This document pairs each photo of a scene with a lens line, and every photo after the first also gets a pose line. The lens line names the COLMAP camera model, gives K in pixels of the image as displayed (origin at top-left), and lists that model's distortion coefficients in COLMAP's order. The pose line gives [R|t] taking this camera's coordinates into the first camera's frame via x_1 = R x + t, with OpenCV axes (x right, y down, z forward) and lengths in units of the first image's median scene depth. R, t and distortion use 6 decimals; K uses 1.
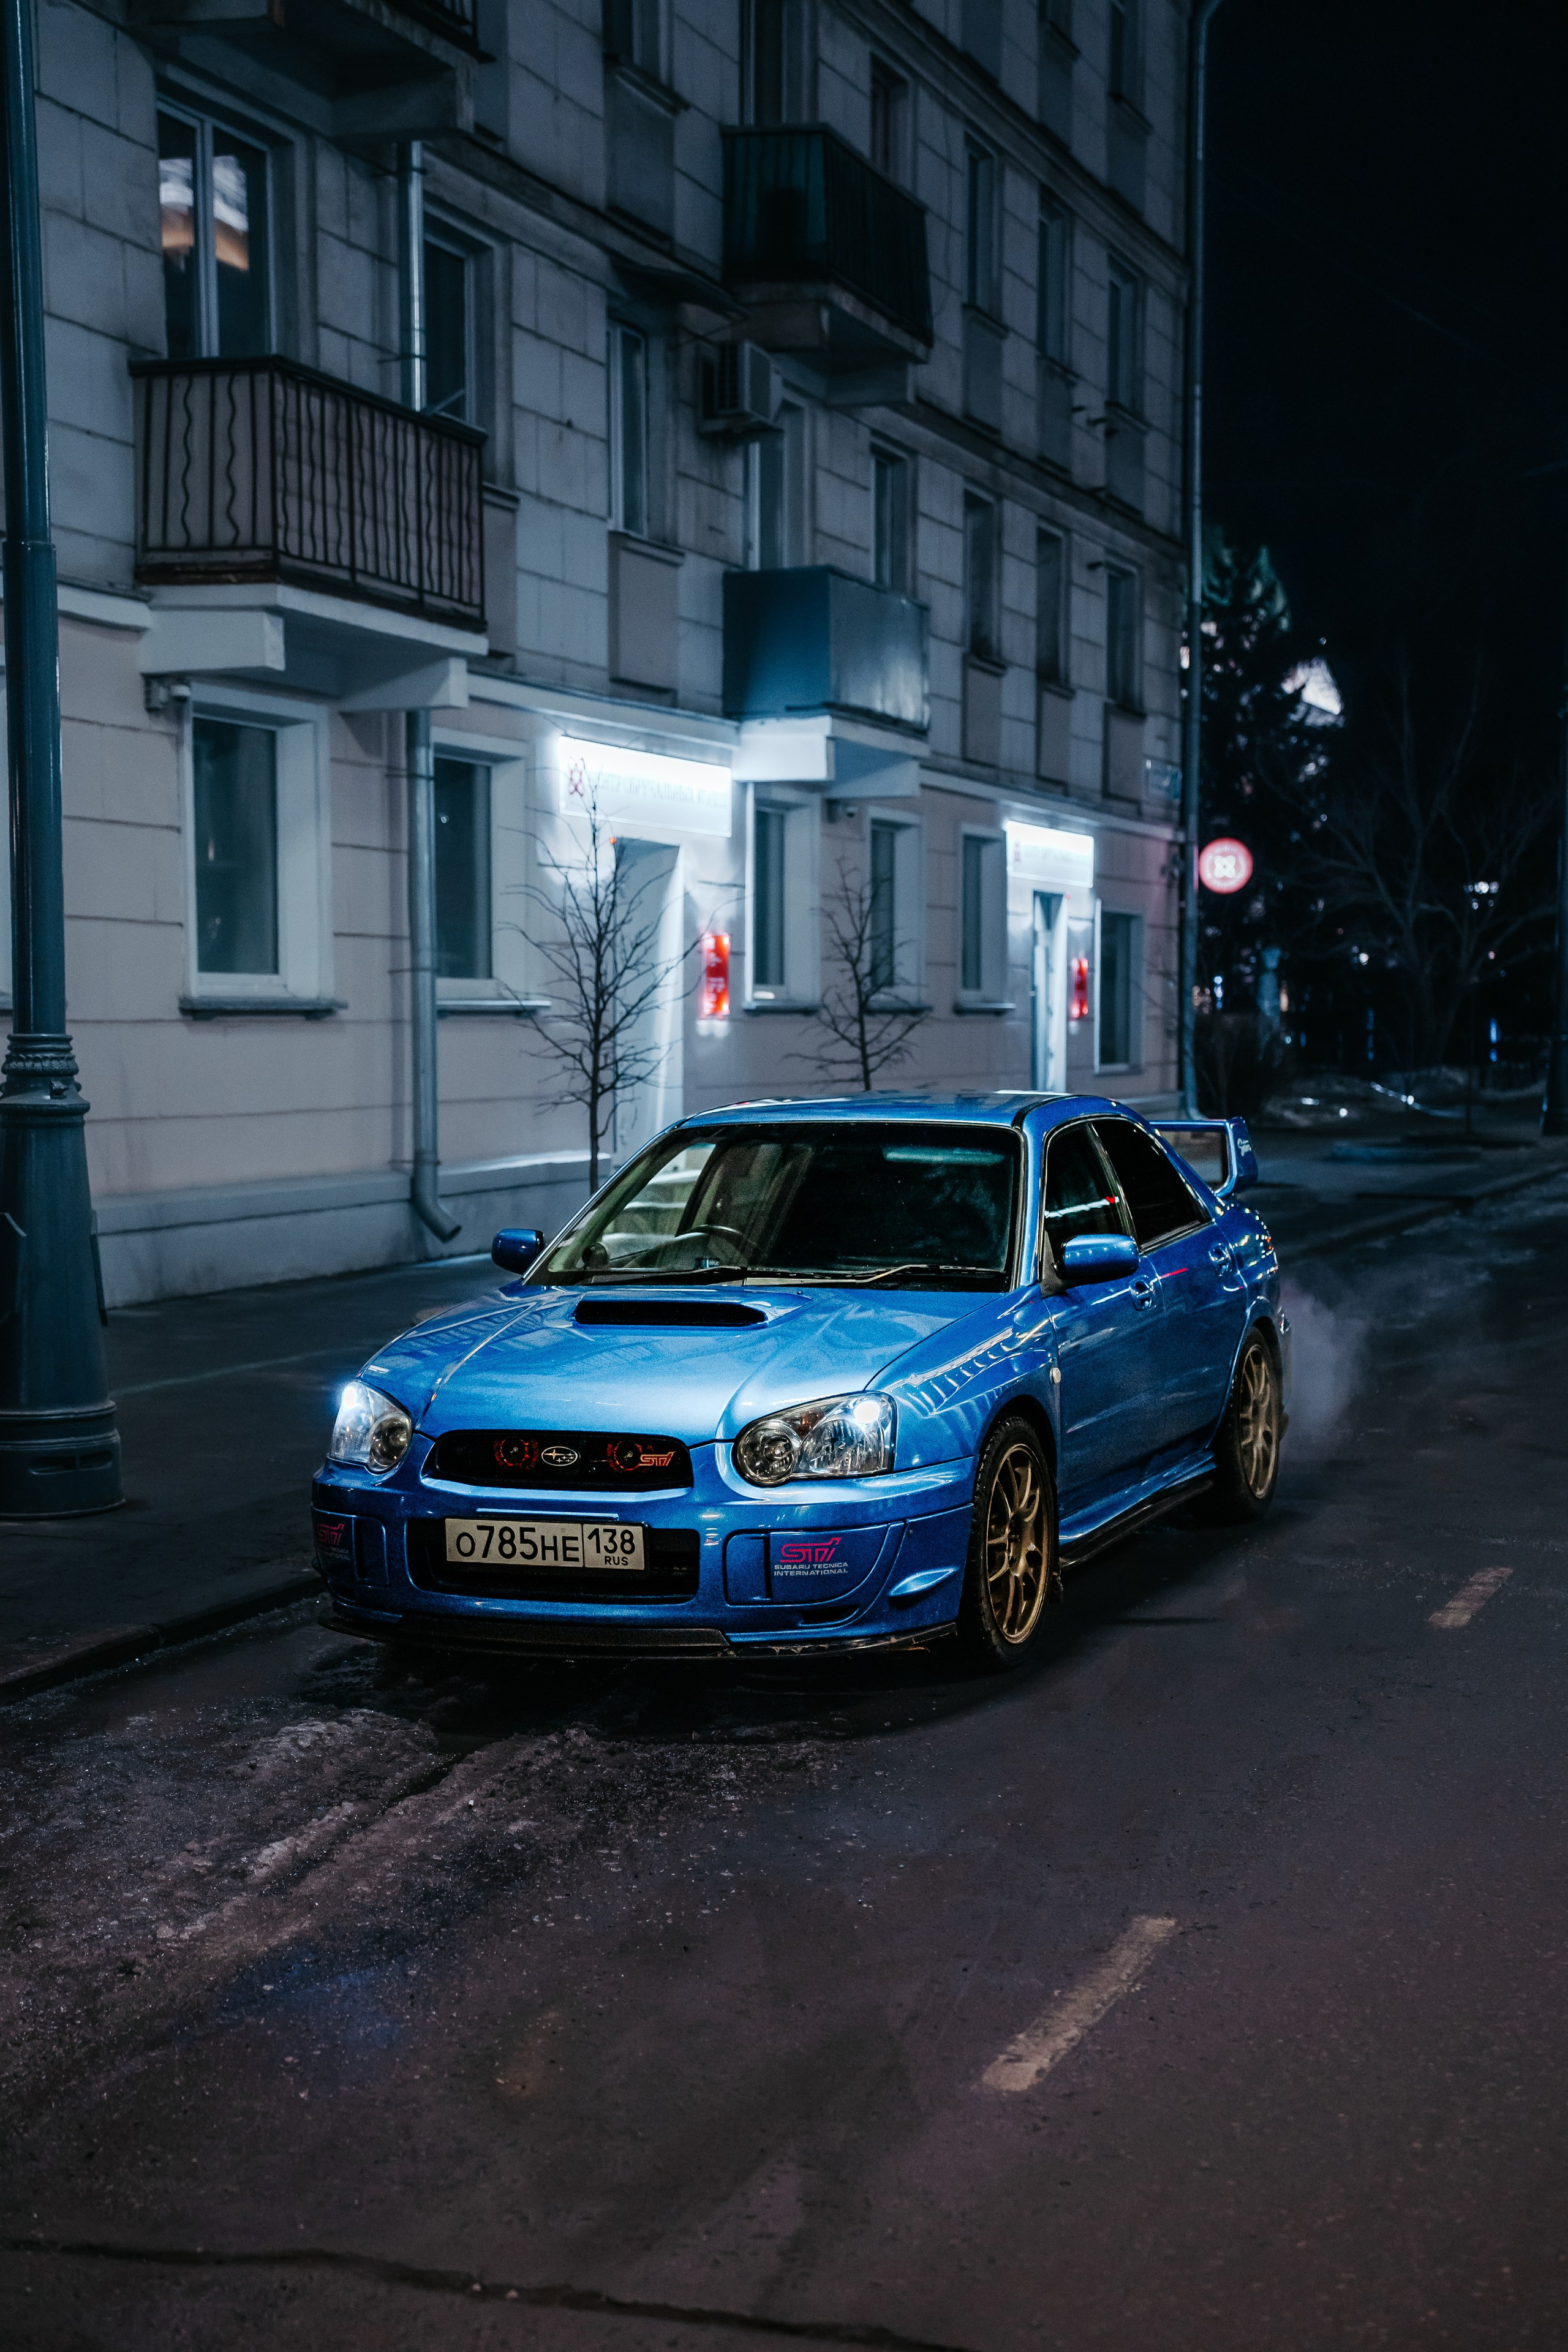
lens RADIAL K [[3131.1, 0, 781.2], [0, 3131.1, 1176.6], [0, 0, 1]] dist [0.208851, 0.000000]
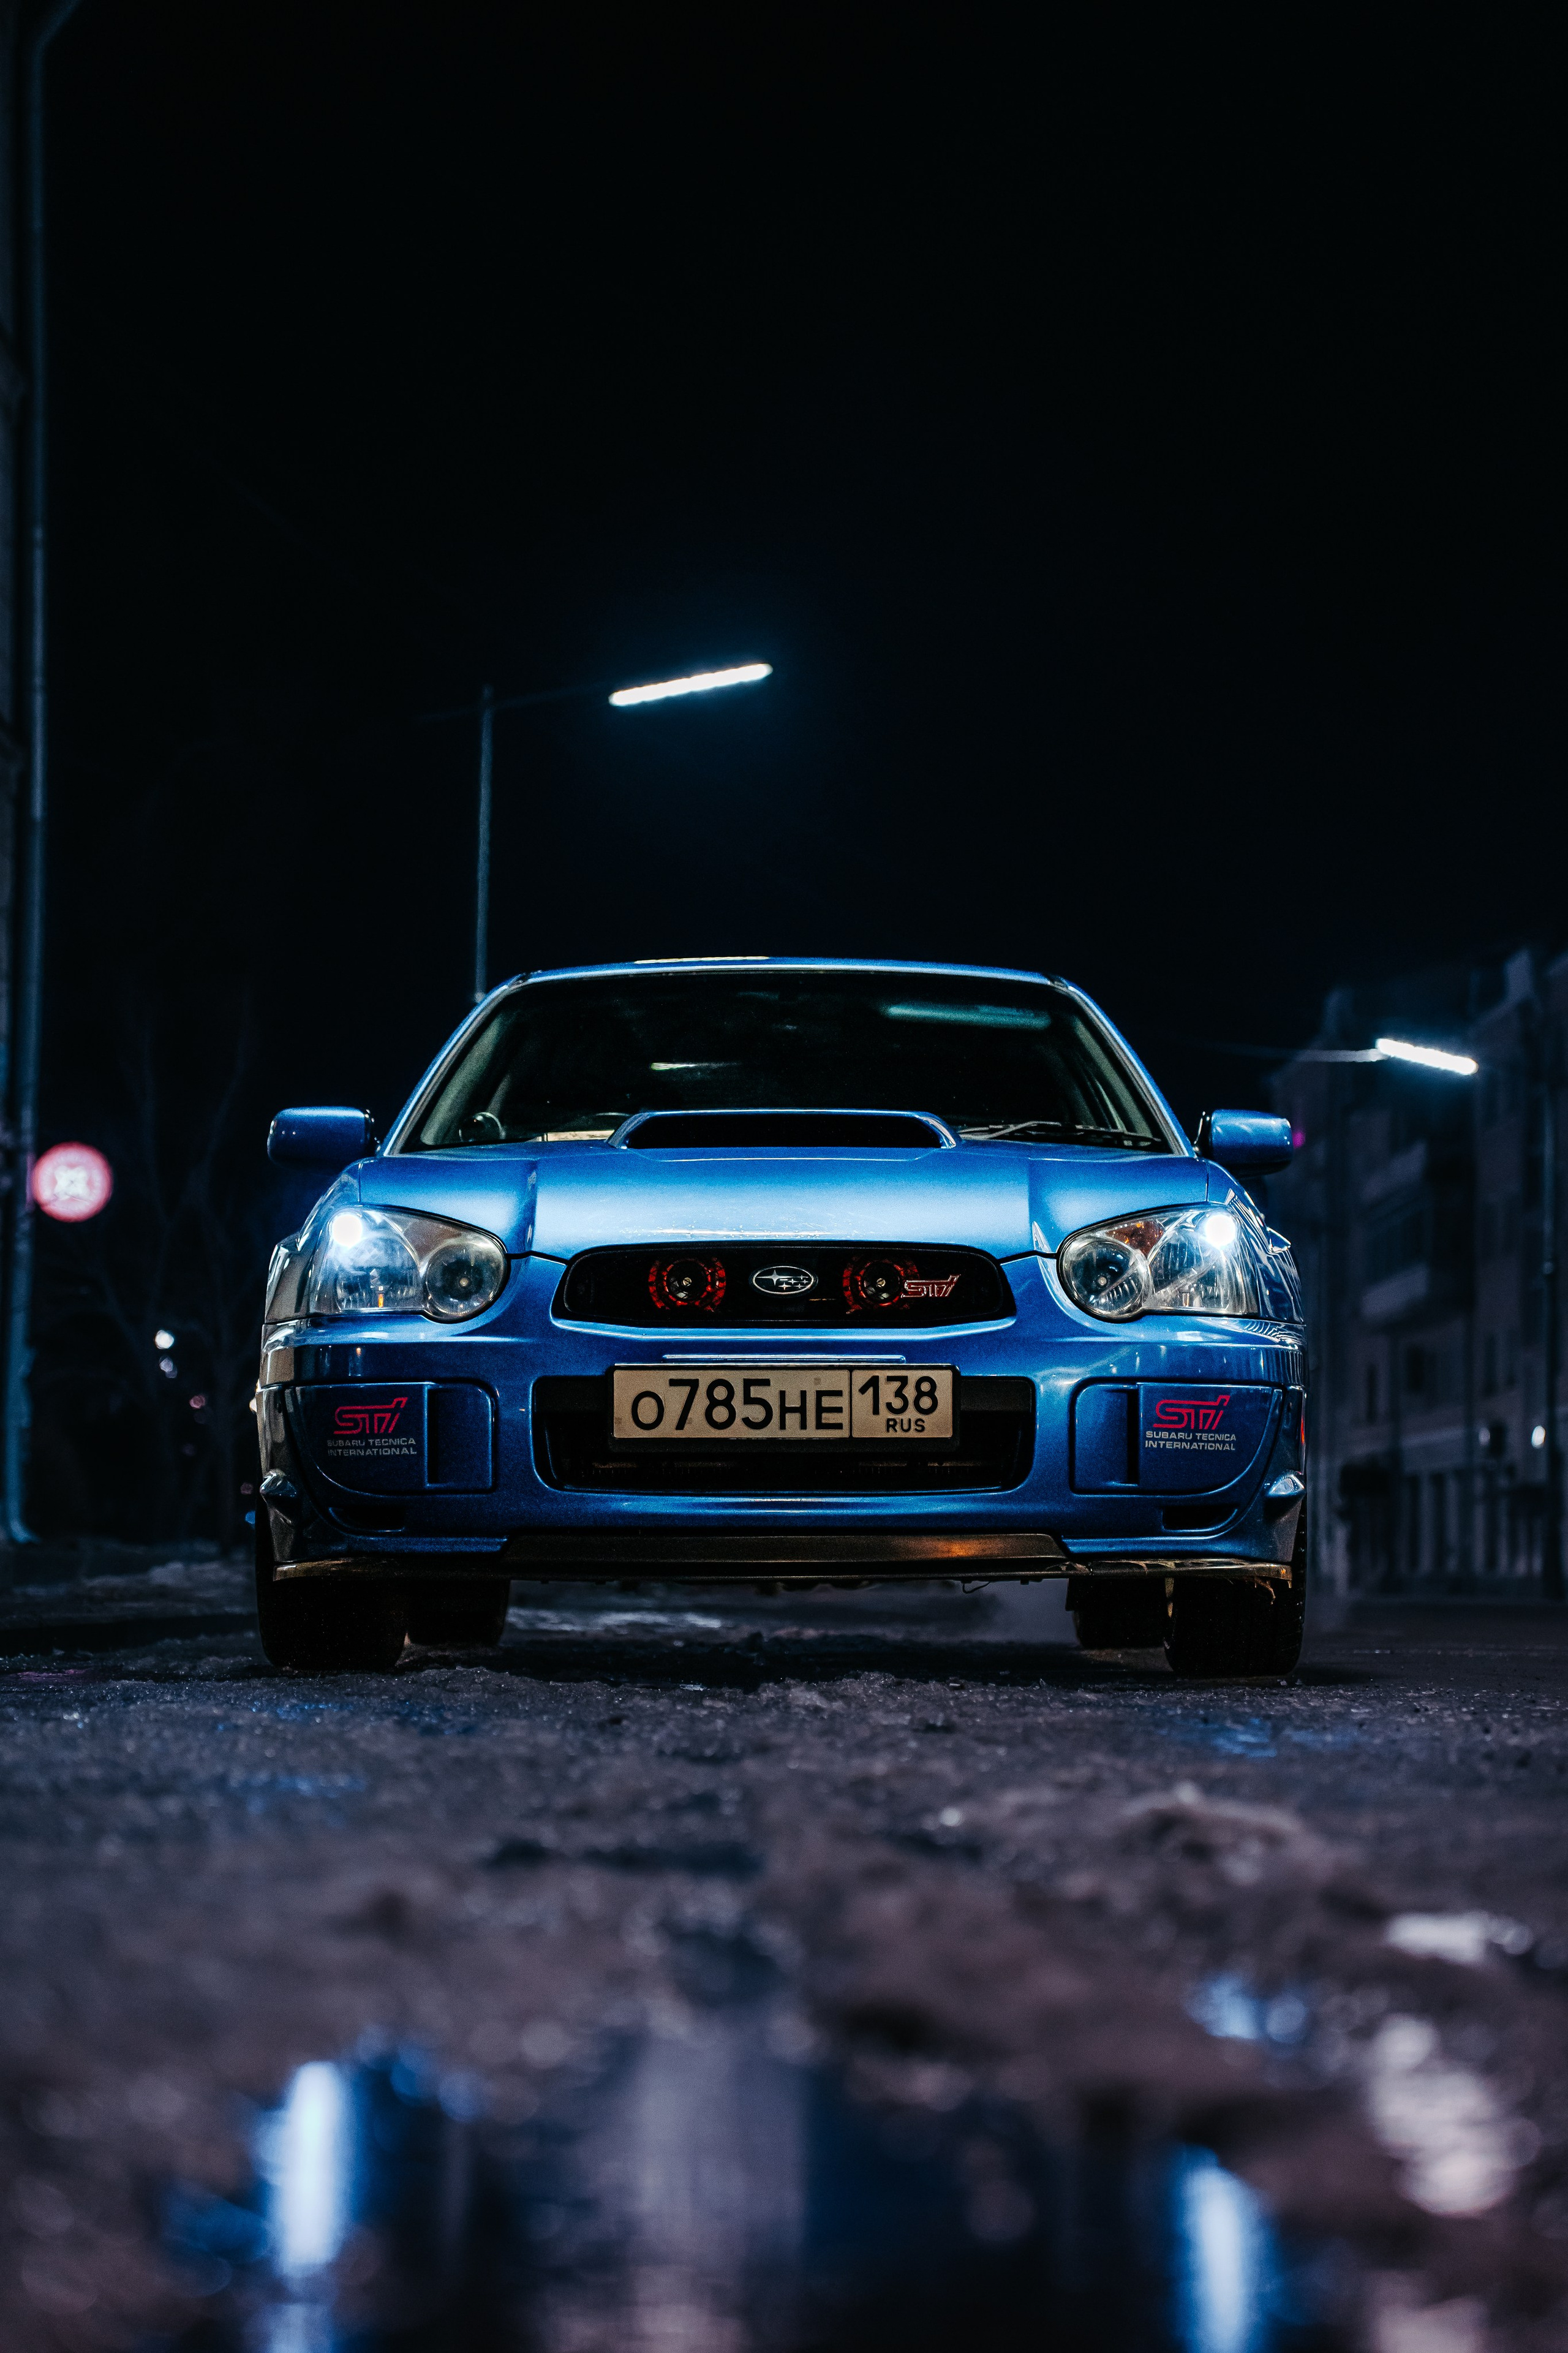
lens RADIAL K [[4305.1, 0, 777.6], [0, 4305.1, 1172.7], [0, 0, 1]] dist [0.433277, 0.000000]
pose [[0.928647, 0.051681, 0.367348, -0.403246], [-0.000813, 0.990529, -0.137298, 0.190792], [-0.370965, 0.127203, 0.919894, 0.178910]]
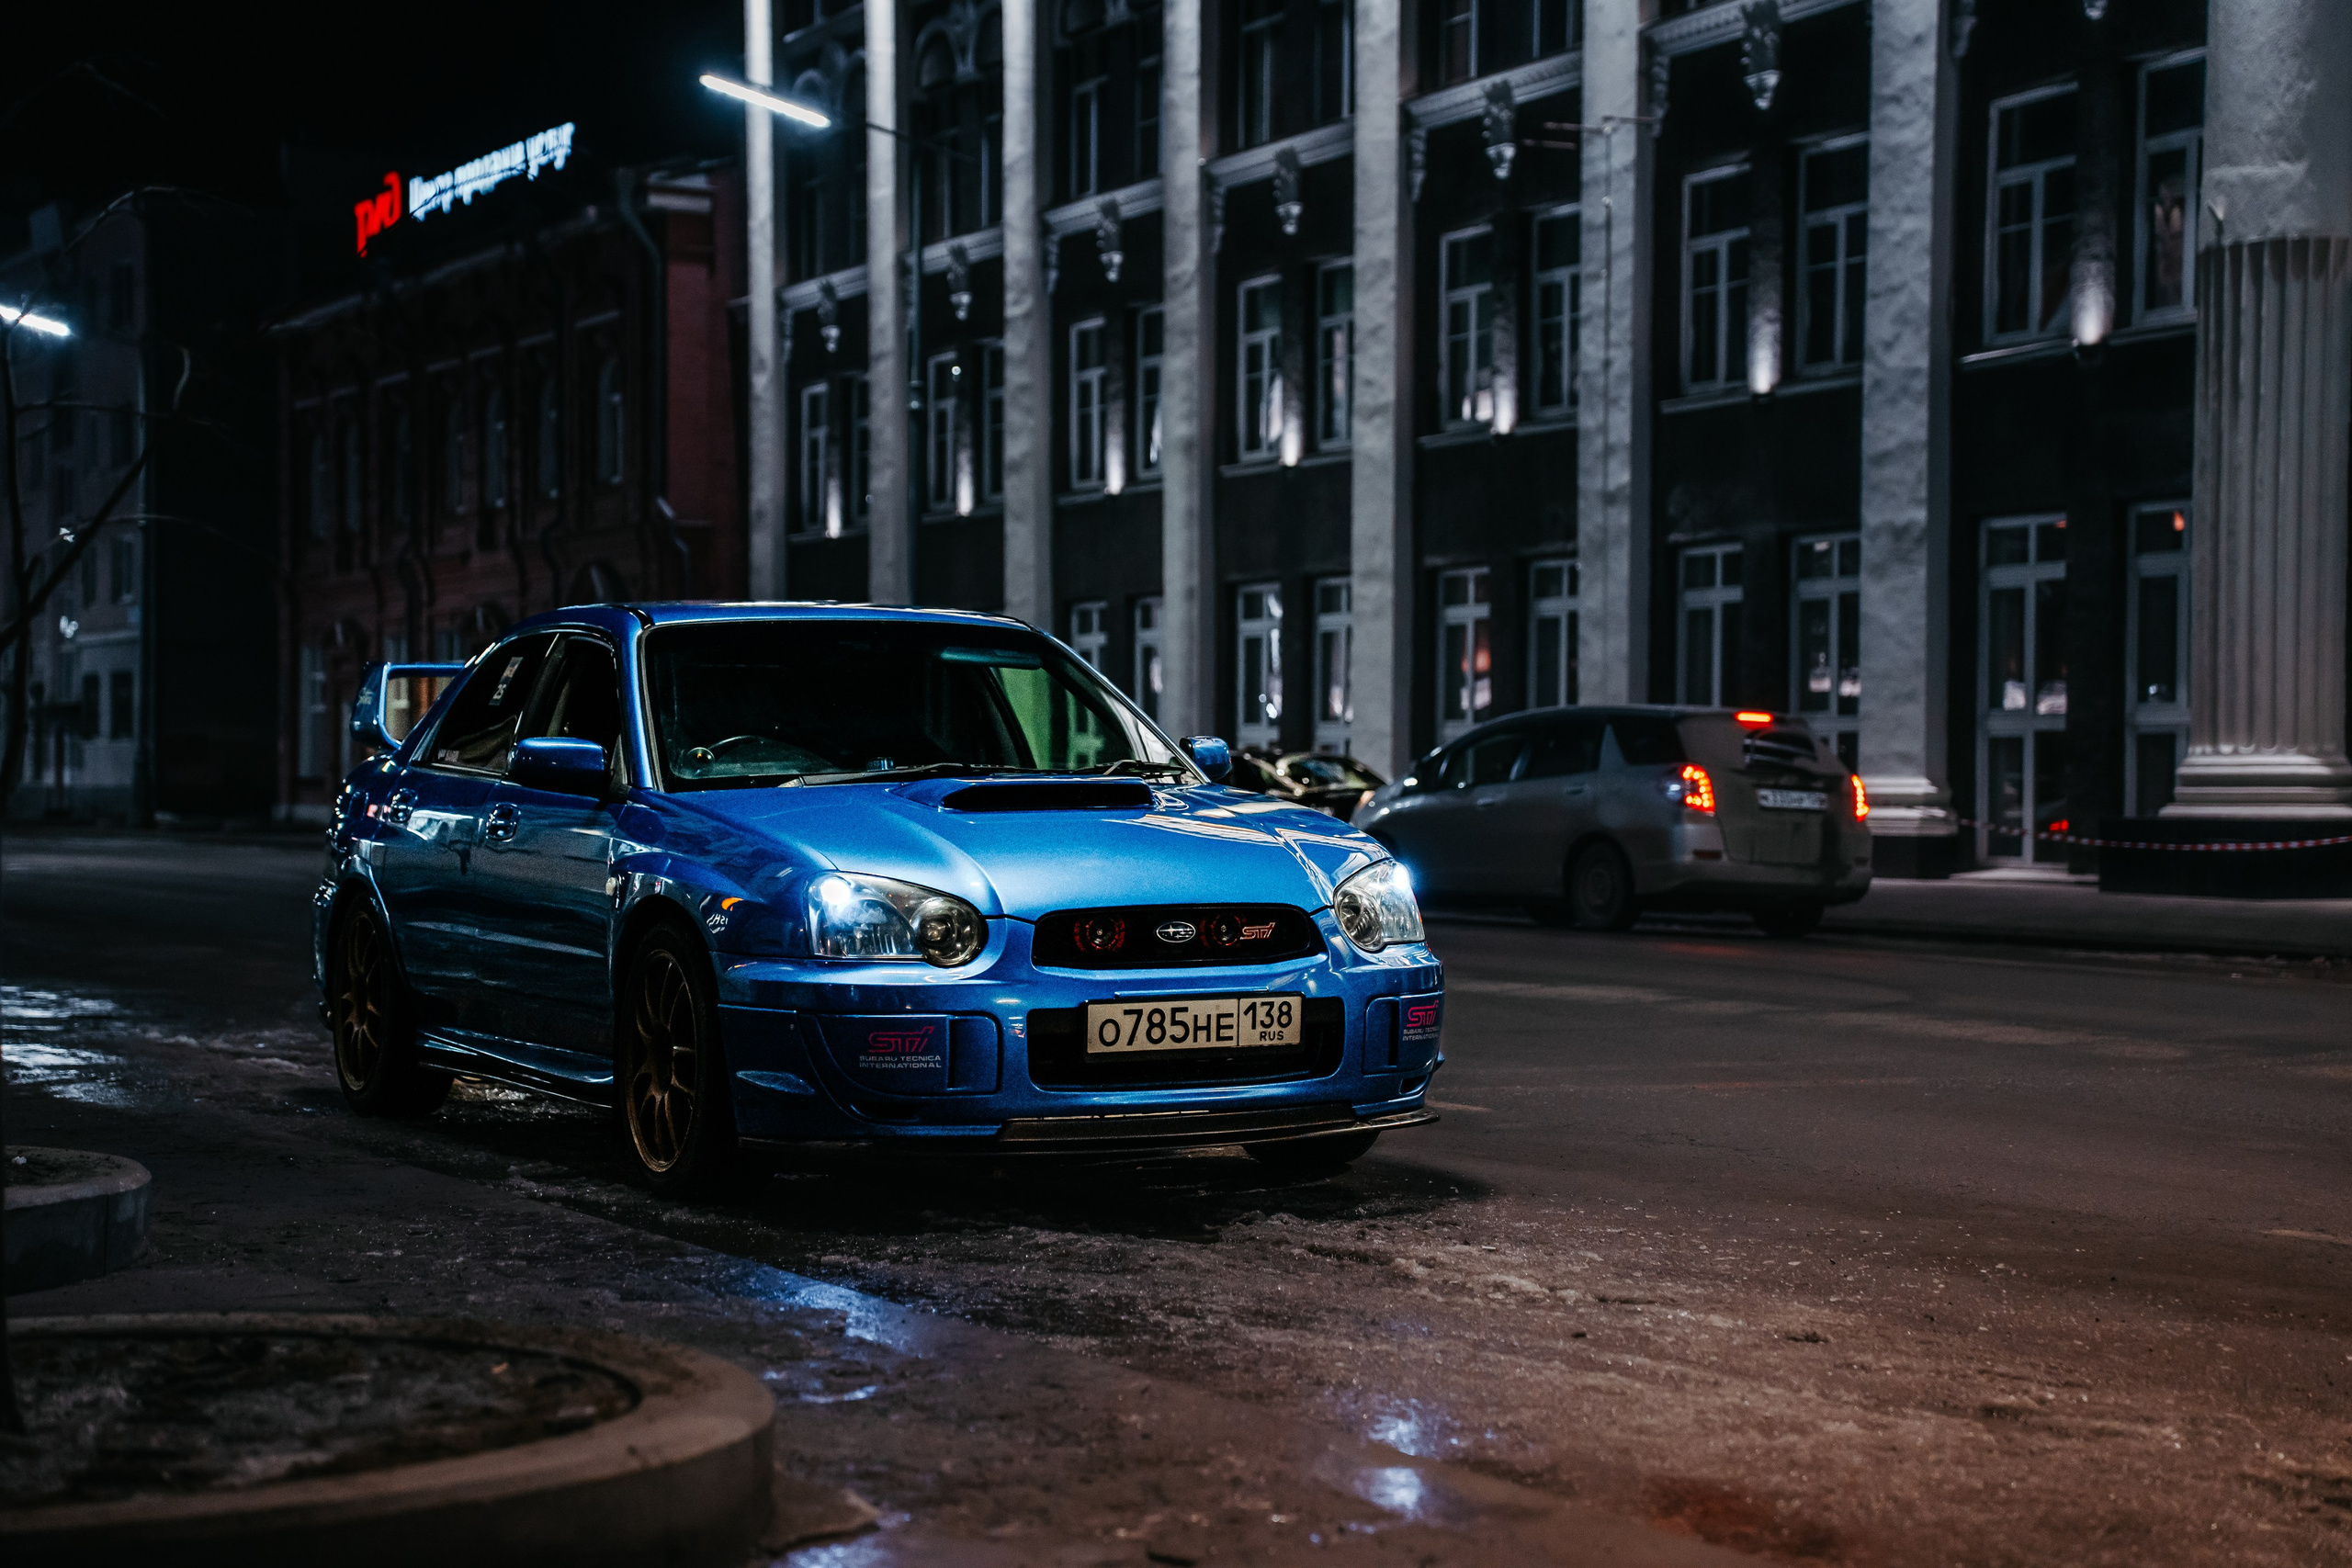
lens RADIAL K [[3971.1, 0, 1172.1], [0, 3971.1, 762.3], [0, 0, 1]] dist [0.392093, 0.000000]
pose [[0.656748, 0.012160, 0.754012, -0.949594], [0.028894, 0.998730, -0.041274, 0.088083], [-0.753557, 0.048893, 0.655562, 0.243050]]
